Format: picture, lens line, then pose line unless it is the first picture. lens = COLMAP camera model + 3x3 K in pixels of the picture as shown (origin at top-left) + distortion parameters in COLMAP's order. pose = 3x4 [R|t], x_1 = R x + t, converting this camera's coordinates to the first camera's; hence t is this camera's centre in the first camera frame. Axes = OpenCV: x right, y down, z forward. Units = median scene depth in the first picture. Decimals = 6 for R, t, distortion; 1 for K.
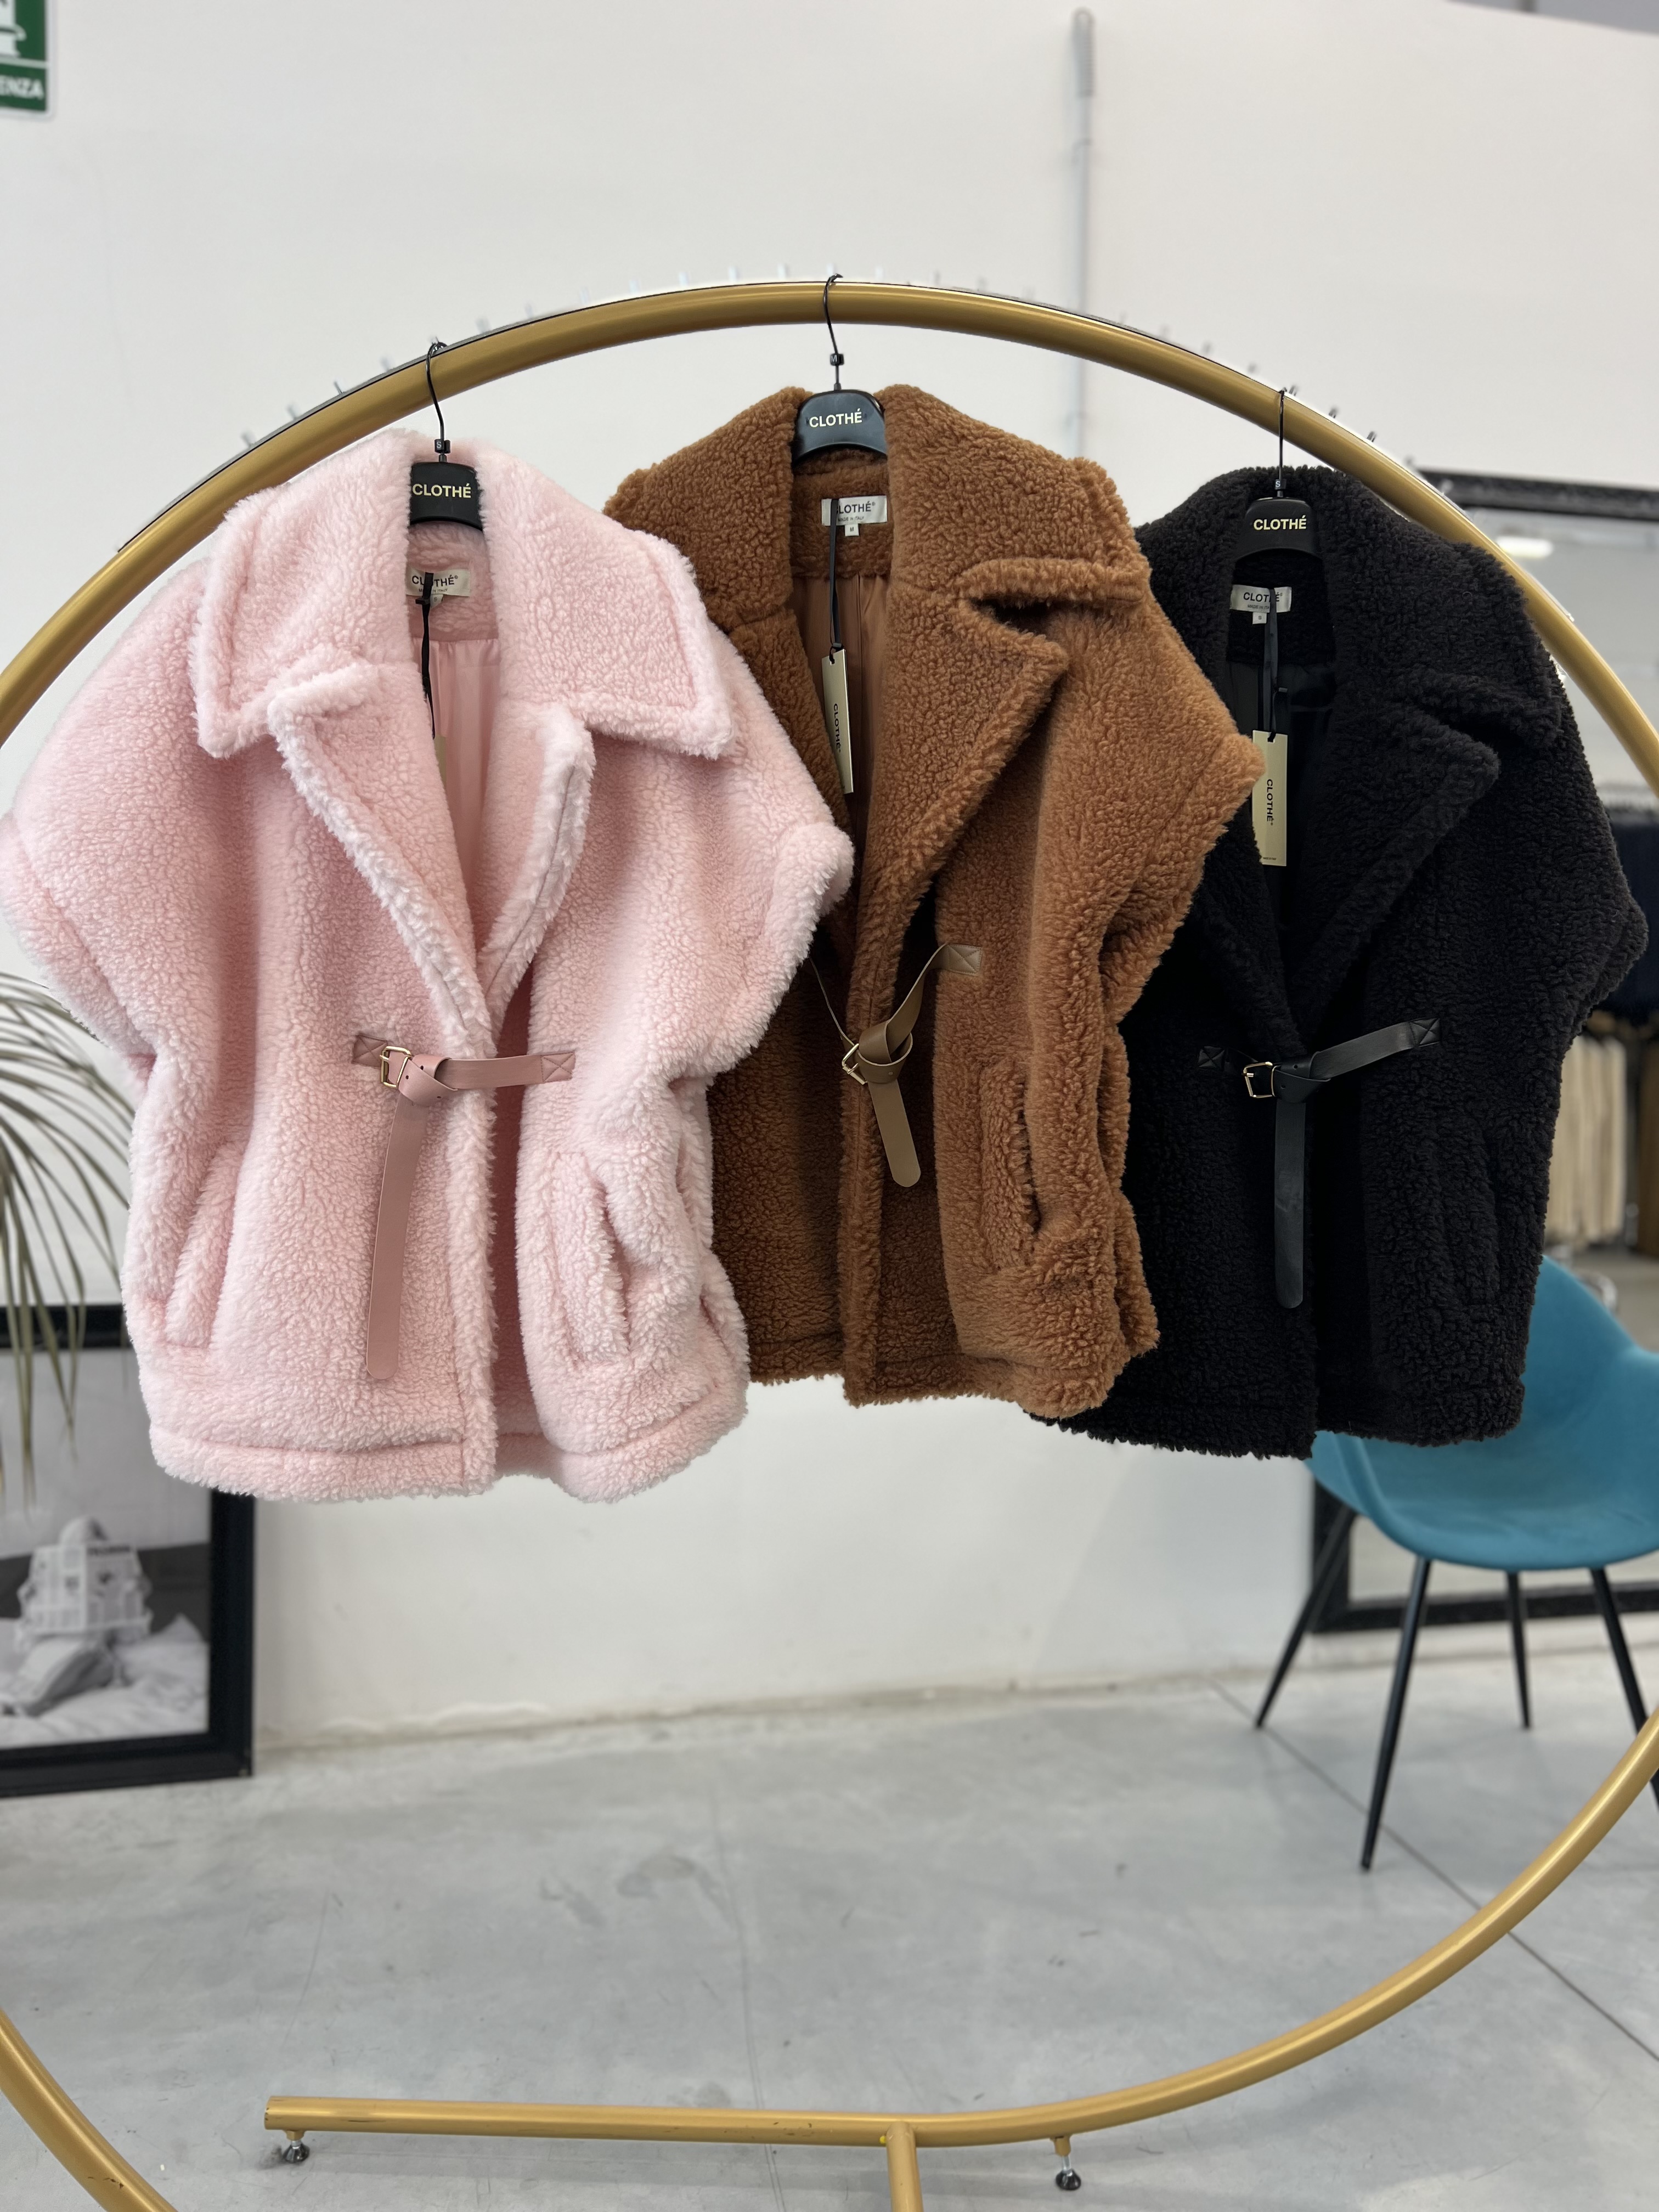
lens RADIAL K [[1676.9, 0, 829.5], [0, 1676.9, 1106.0], [0, 0, 1]] dist [0.056843, -0.085618]
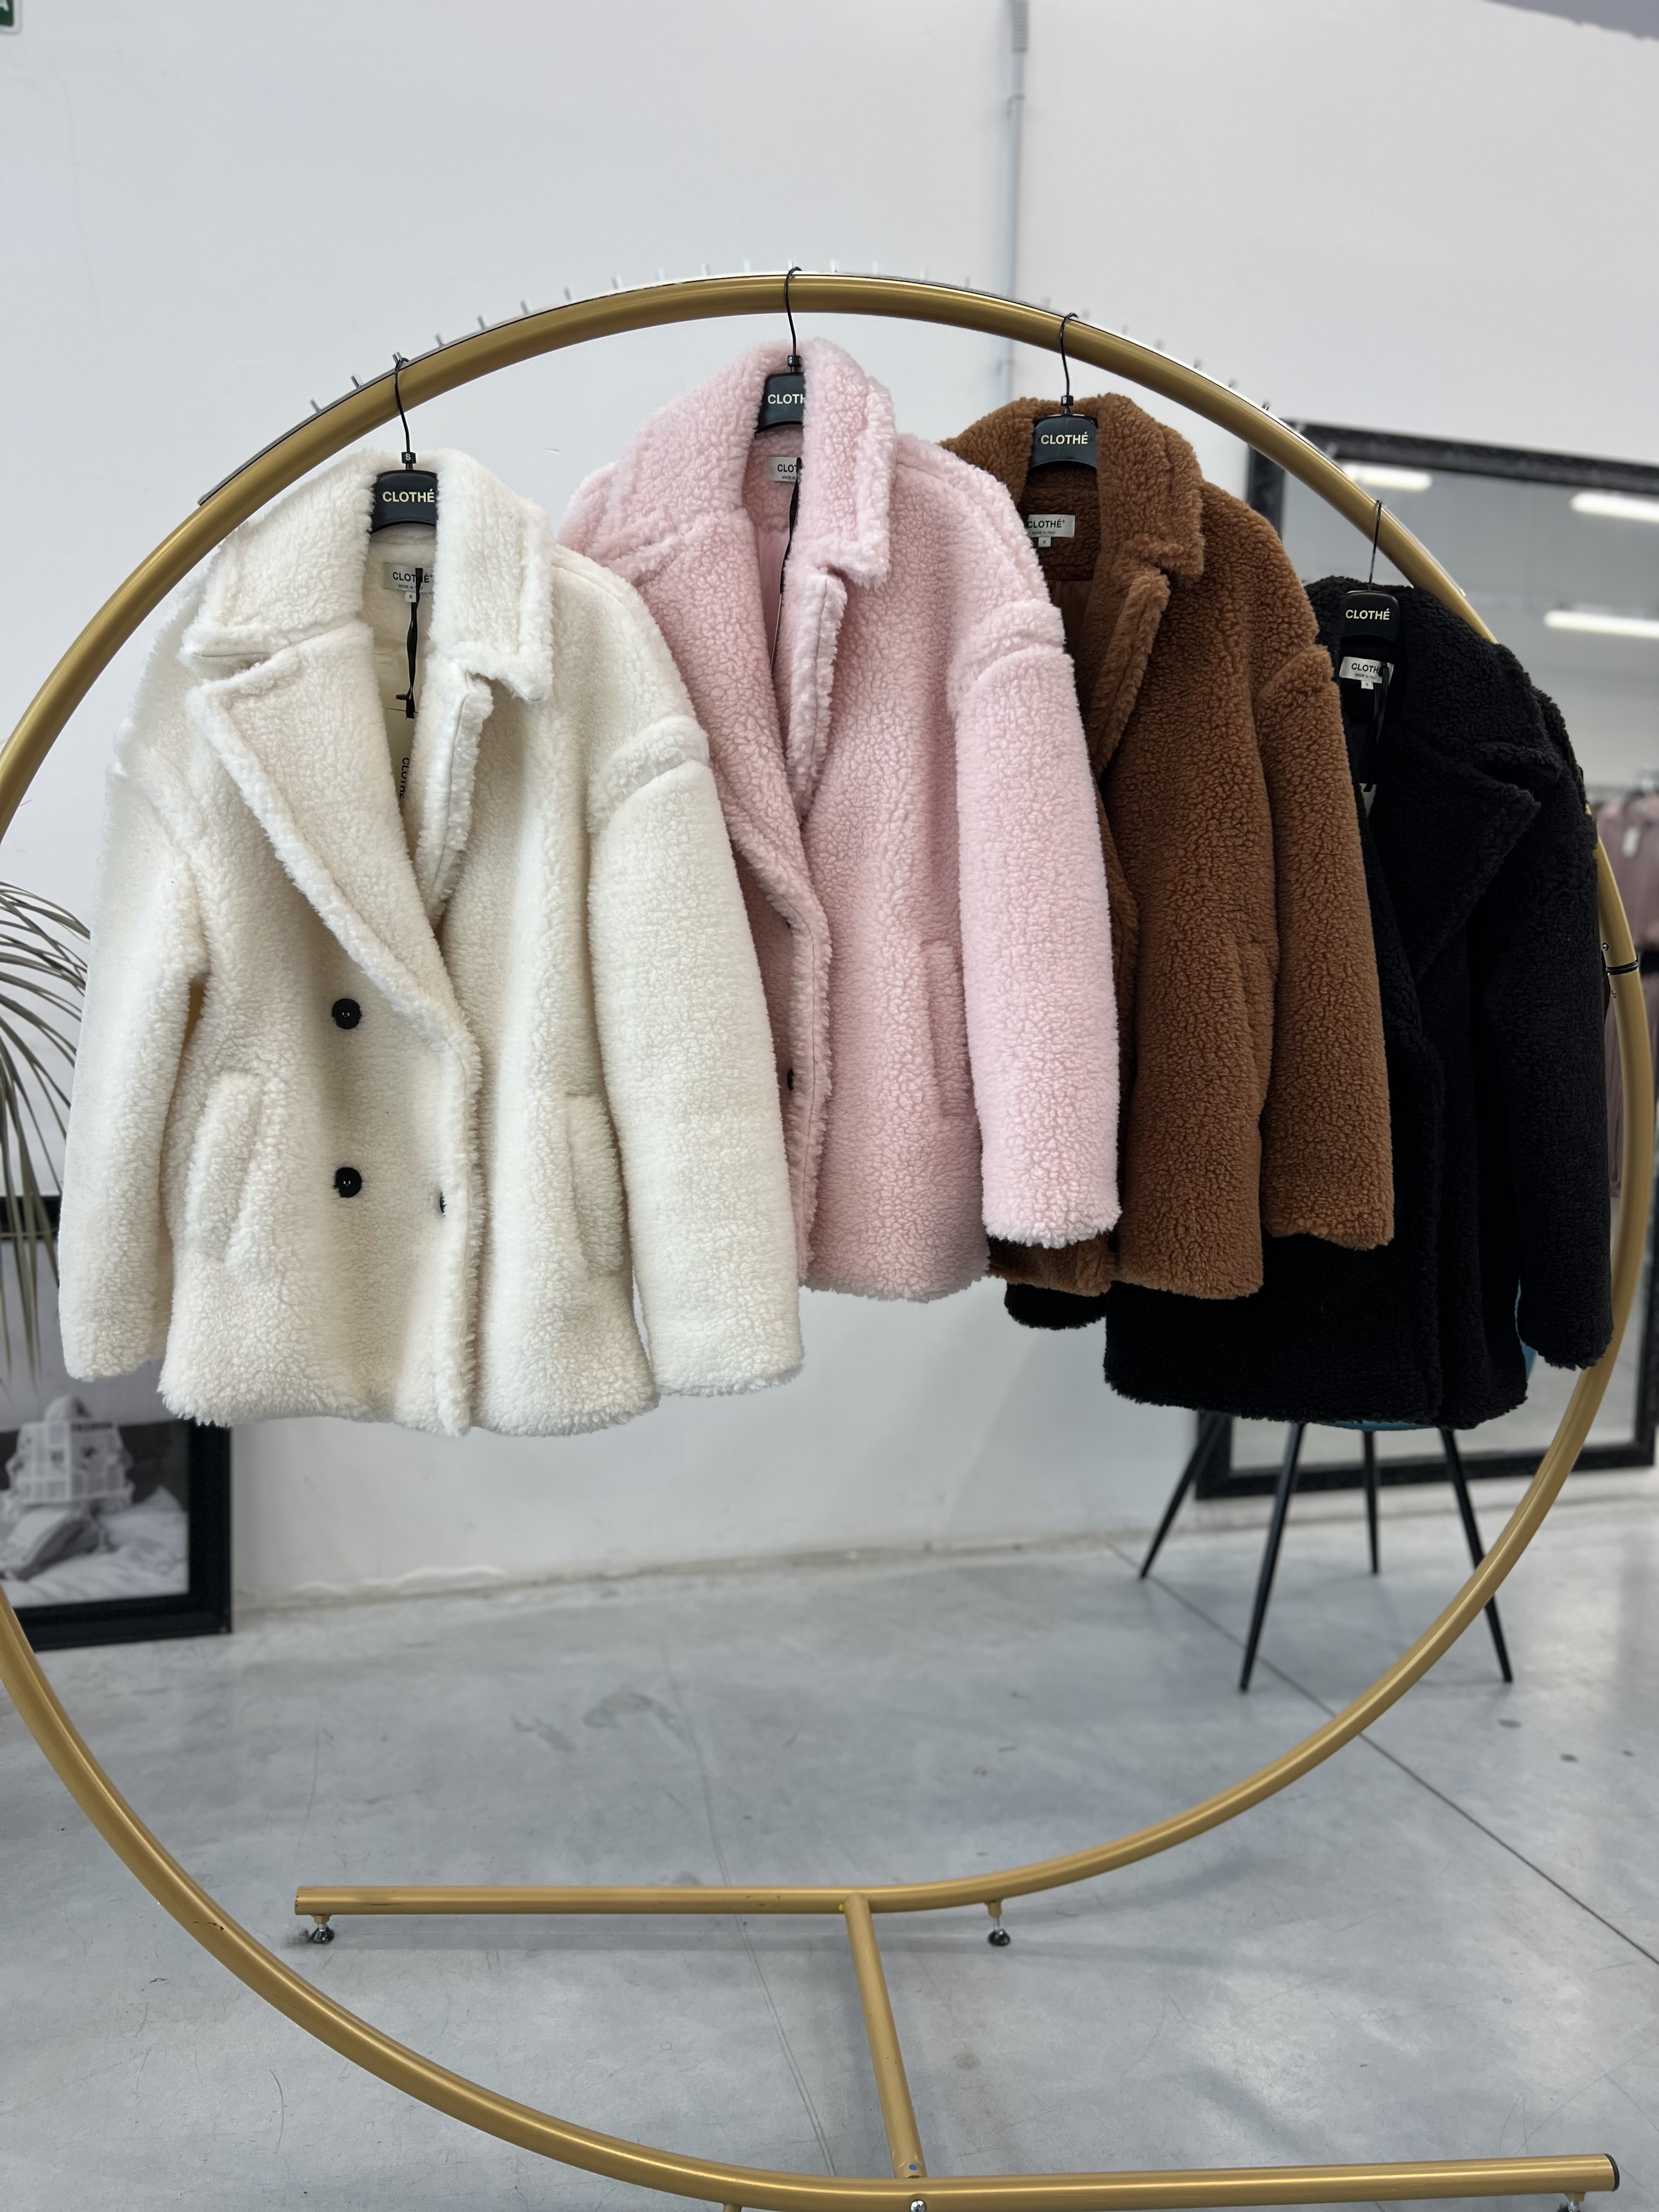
lens RADIAL K [[1676.6, 0, 821.6], [0, 1676.6, 1116.7], [0, 0, 1]] dist [0.109102, -0.276410]
pose [[0.997627, 0.005300, 0.068652, -0.049258], [-0.009322, 0.998250, 0.058393, 0.001987], [-0.068222, -0.058894, 0.995930, -0.093131]]
